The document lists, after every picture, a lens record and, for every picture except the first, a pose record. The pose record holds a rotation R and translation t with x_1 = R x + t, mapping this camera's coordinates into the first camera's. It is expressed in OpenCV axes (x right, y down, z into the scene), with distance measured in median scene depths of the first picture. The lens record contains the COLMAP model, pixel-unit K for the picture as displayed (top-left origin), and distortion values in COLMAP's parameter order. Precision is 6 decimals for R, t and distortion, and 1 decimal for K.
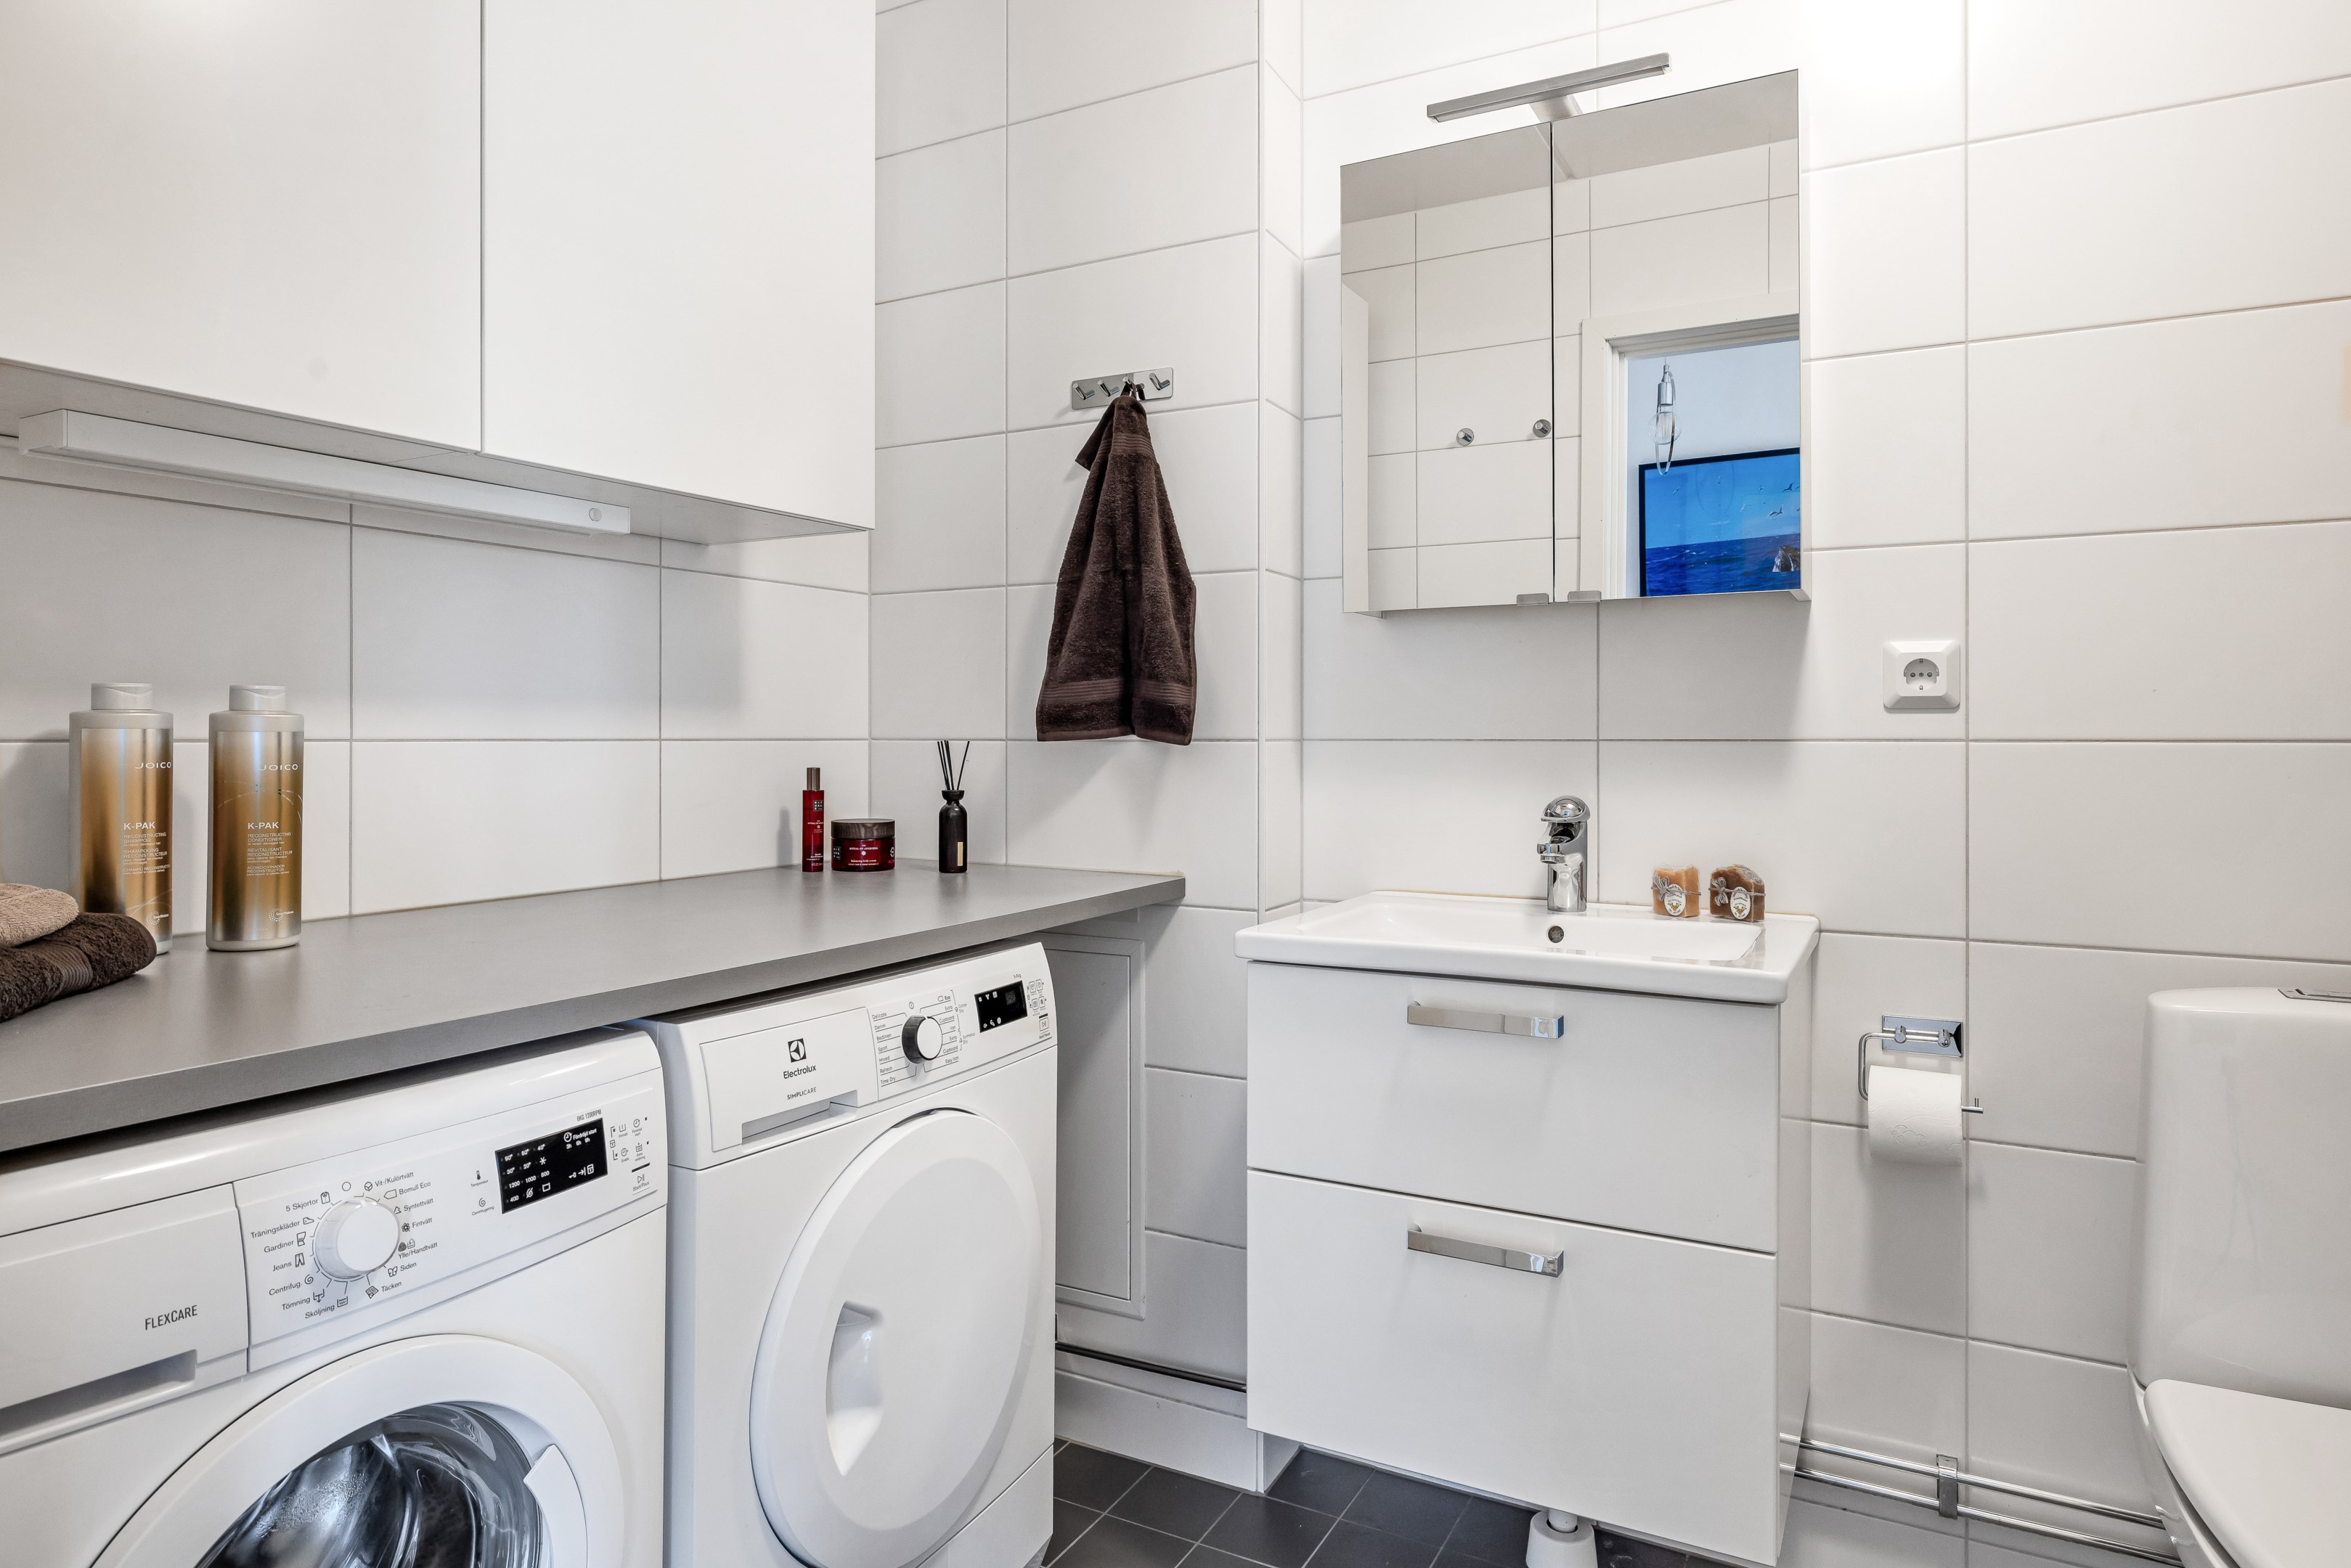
lens RADIAL K [[1420.2, 0, 1174.1], [0, 1420.2, 768.8], [0, 0, 1]] dist [-0.001301, 0.003170]
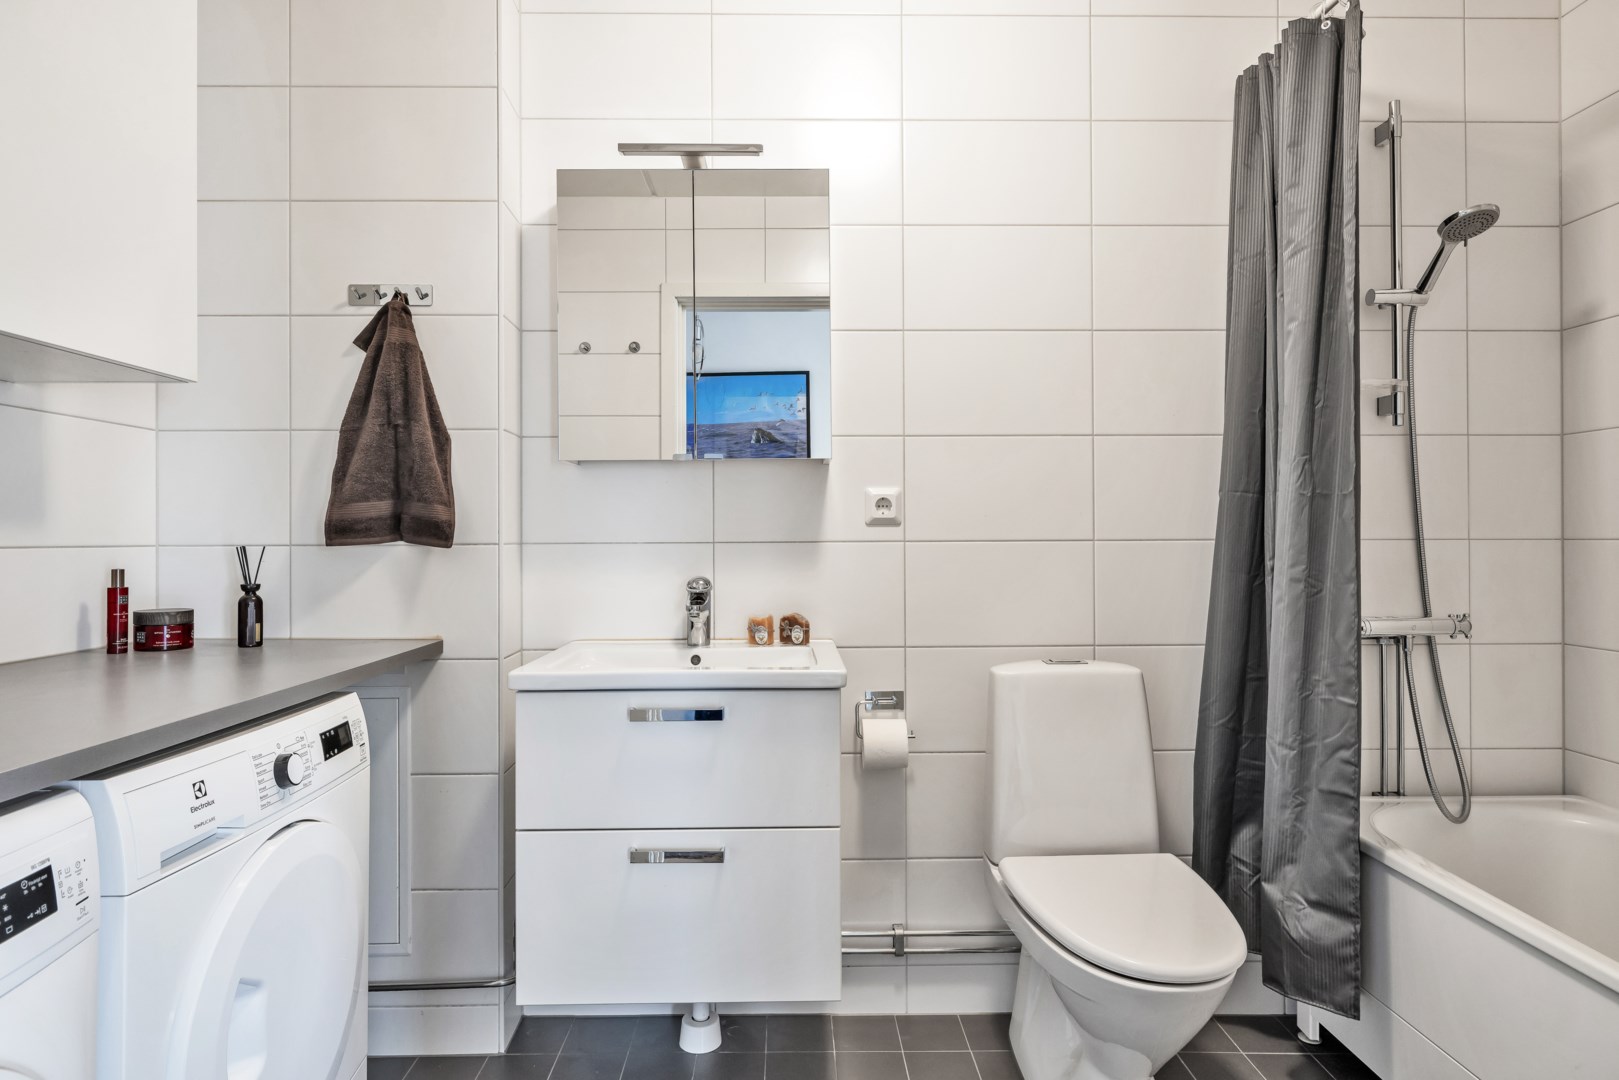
lens RADIAL K [[932.0, 0, 805.3], [0, 932.0, 557.8], [0, 0, 1]] dist [0.007693, 0.001763]
pose [[0.864593, -0.015433, 0.502237, -0.166503], [0.016633, 0.999859, 0.002092, -0.002843], [-0.502198, 0.006545, 0.864728, -0.004801]]
